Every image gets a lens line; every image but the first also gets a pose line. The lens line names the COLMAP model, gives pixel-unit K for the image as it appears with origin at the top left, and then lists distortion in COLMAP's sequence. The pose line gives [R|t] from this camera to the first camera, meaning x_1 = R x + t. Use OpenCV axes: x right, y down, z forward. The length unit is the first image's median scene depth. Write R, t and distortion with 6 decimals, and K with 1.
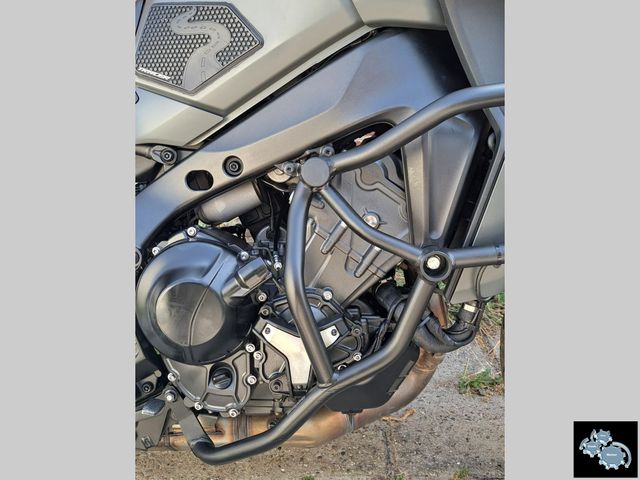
lens RADIAL K [[610.0, 0, 318.8], [0, 610.0, 250.4], [0, 0, 1]] dist [0.049136, -0.005295]
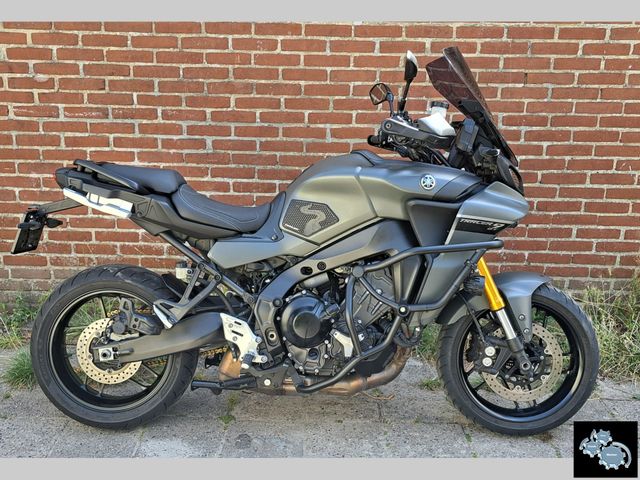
lens RADIAL K [[766.4, 0, 292.4], [0, 766.4, 228.6], [0, 0, 1]] dist [0.120291, -0.186739]
pose [[0.998871, 0.047145, 0.005821, -0.288946], [-0.046285, 0.993501, -0.103985, 0.036112], [-0.010686, 0.103598, 0.994562, -2.085514]]
